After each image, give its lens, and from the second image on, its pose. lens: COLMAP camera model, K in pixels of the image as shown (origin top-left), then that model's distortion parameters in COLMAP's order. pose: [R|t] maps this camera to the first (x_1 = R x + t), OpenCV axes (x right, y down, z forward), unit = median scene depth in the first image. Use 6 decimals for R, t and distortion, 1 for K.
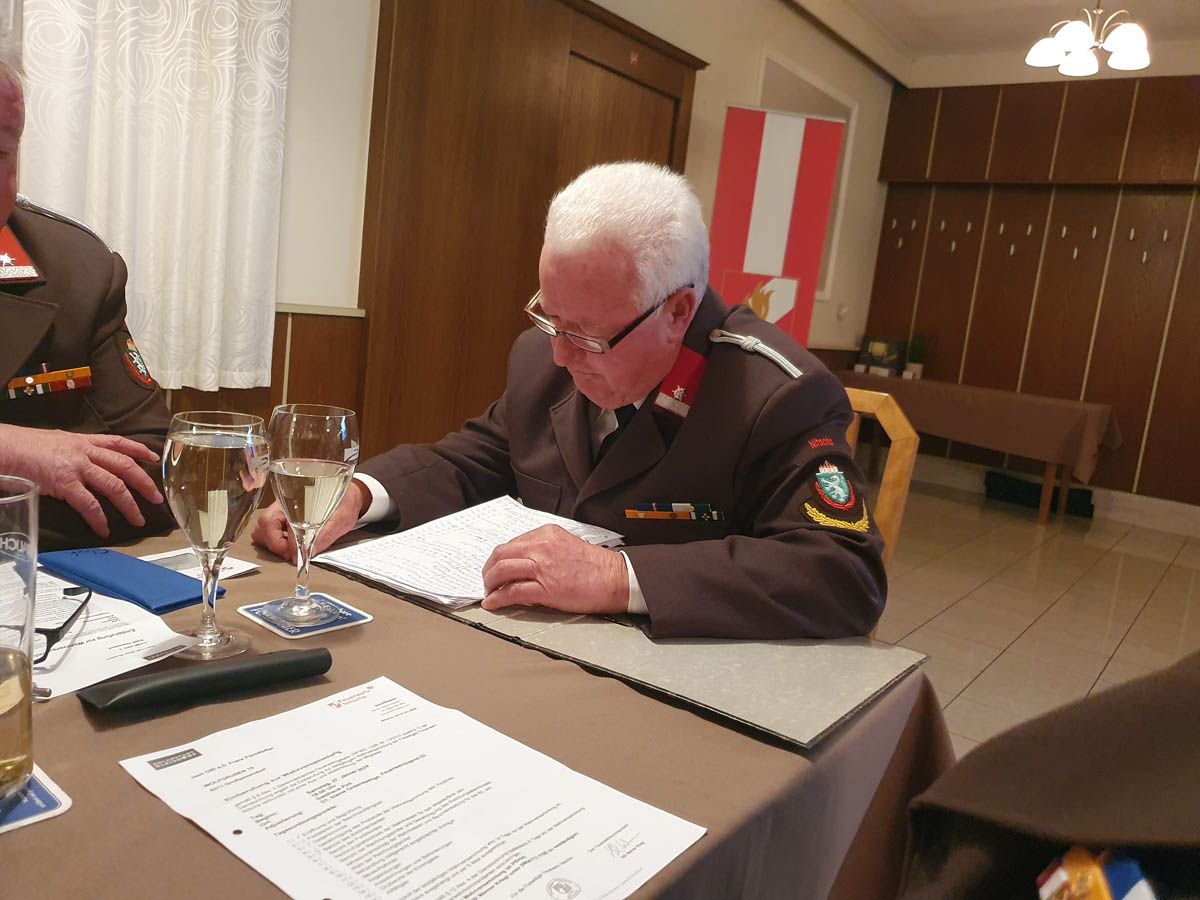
lens RADIAL K [[955.5, 0, 580.4], [0, 955.5, 410.8], [0, 0, 1]] dist [0.006128, 0.037437]
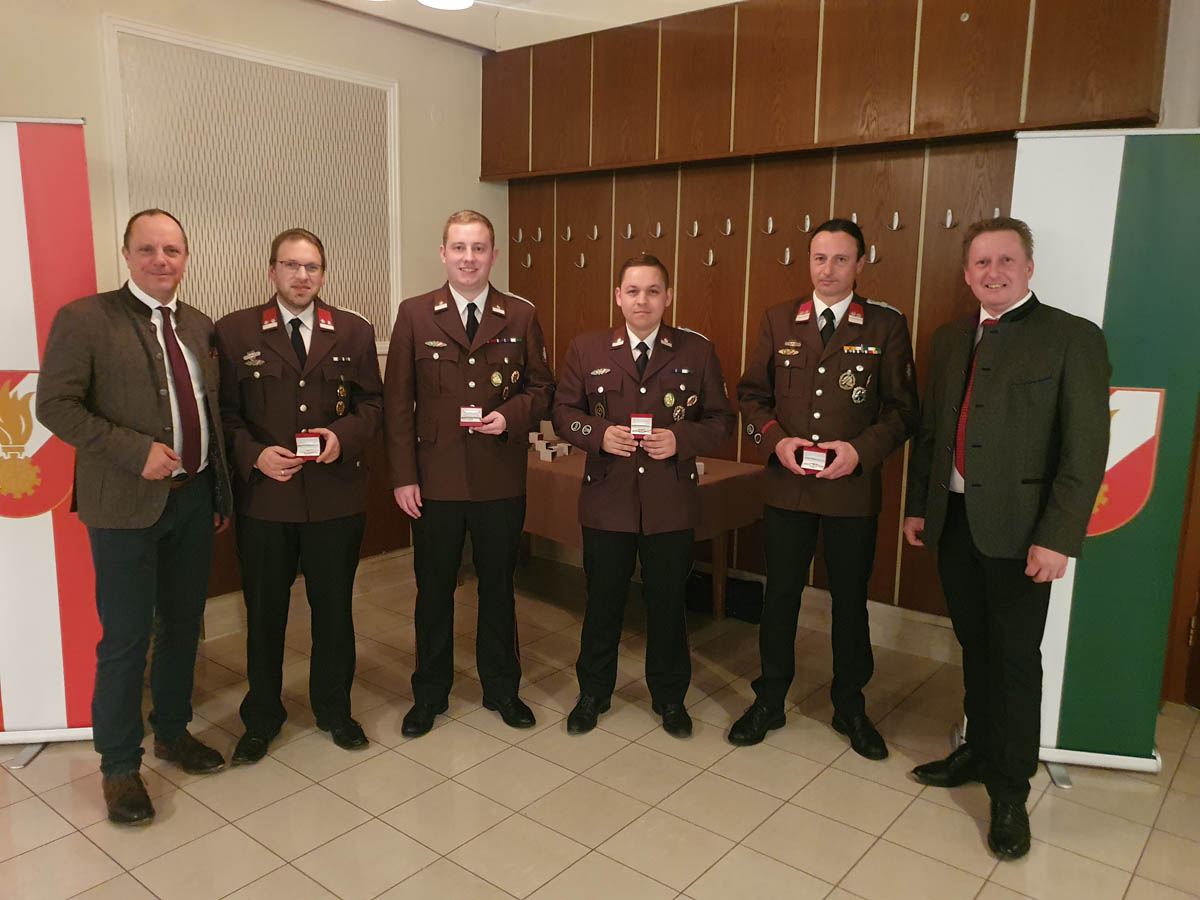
lens RADIAL K [[955.5, 0, 588.2], [0, 955.5, 446.5], [0, 0, 1]] dist [0.006128, 0.037437]
pose [[0.992599, -0.085929, -0.085813, 0.480416], [0.089300, 0.995345, 0.036237, -0.059013], [0.082300, -0.043632, 0.995652, 0.278991]]
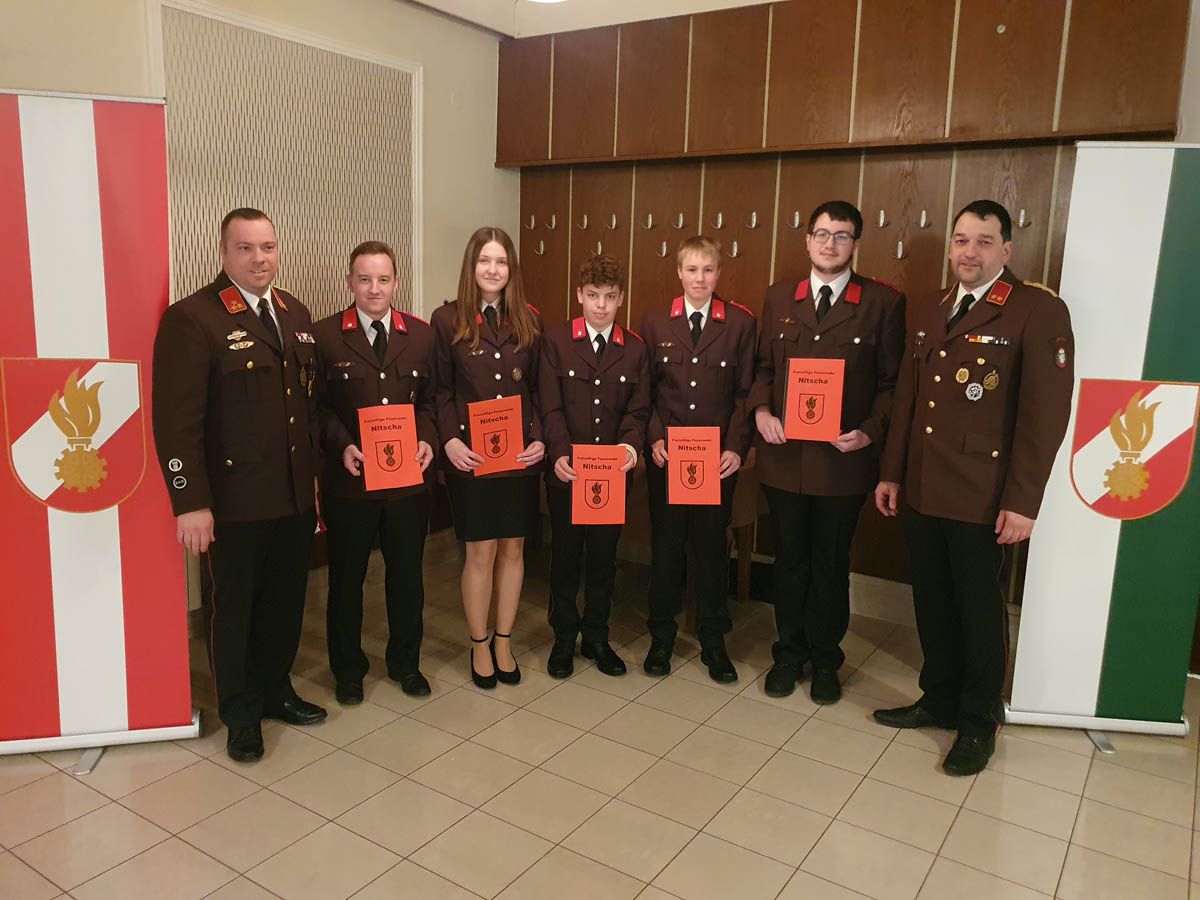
lens RADIAL K [[955.5, 0, 594.2], [0, 955.5, 432.8], [0, 0, 1]] dist [0.006128, 0.037437]
pose [[0.995928, -0.087552, 0.021489, 0.385412], [0.086340, 0.994907, 0.052005, -0.073248], [-0.025933, -0.049938, 0.998416, 0.268405]]
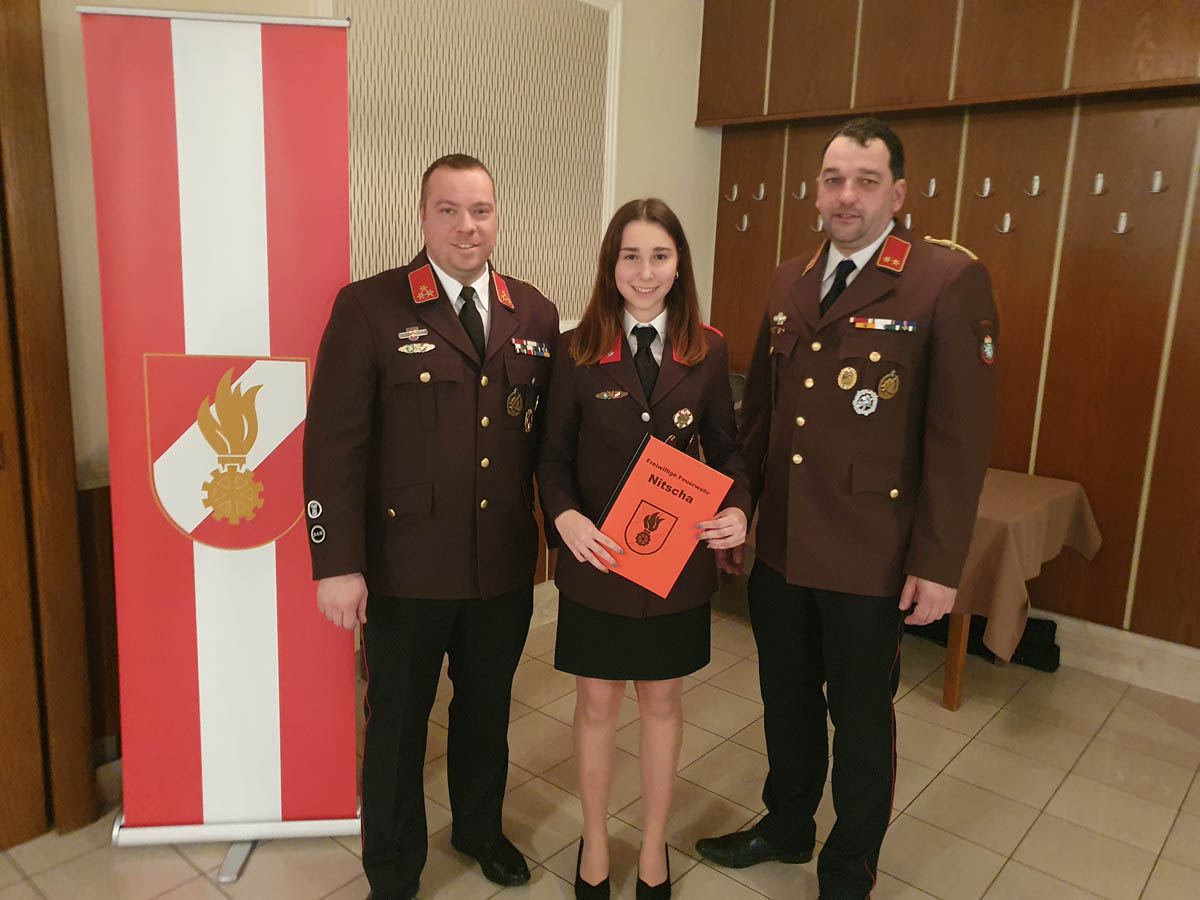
lens RADIAL K [[955.5, 0, 580.8], [0, 955.5, 428.4], [0, 0, 1]] dist [0.006128, 0.037437]
pose [[0.992750, -0.062581, -0.102619, 0.315005], [0.068080, 0.996376, 0.050995, -0.088735], [0.099056, -0.057612, 0.993413, 0.393651]]
